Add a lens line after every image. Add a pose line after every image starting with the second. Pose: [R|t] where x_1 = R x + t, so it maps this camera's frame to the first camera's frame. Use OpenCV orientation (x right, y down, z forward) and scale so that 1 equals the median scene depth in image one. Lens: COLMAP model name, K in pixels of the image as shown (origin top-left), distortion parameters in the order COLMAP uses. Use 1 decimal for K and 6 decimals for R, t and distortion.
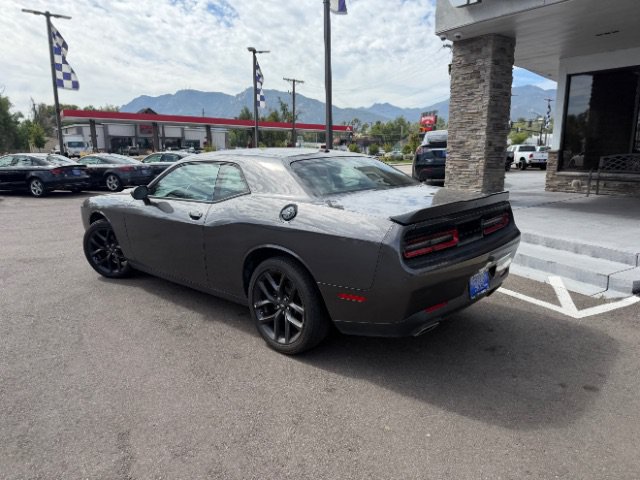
lens RADIAL K [[452.8, 0, 320.0], [0, 452.8, 240.0], [0, 0, 1]] dist [0.099648, -0.212629]
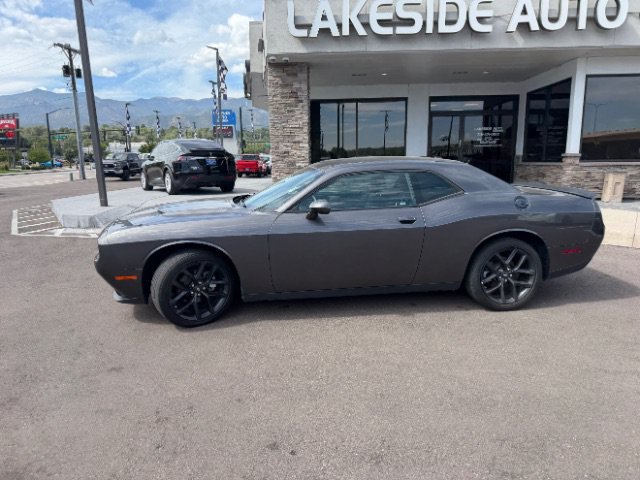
lens RADIAL K [[448.3, 0, 319.2], [0, 448.3, 245.2], [0, 0, 1]] dist [0.026980, -0.035939]
pose [[0.641808, -0.150629, 0.751926, -0.554607], [0.152953, 0.985962, 0.066959, -0.044573], [-0.751457, 0.072034, 0.655838, 0.213009]]
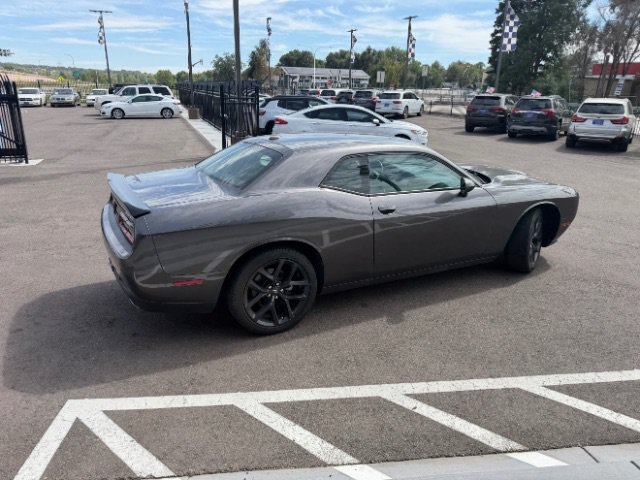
lens RADIAL K [[449.5, 0, 320.0], [0, 449.5, 240.0], [0, 0, 1]] dist [0.018578, -0.023177]
pose [[-0.333929, 0.292554, -0.896049, 0.453577], [-0.196796, 0.908028, 0.369805, -0.181981], [0.921826, 0.299828, -0.245643, 0.668297]]
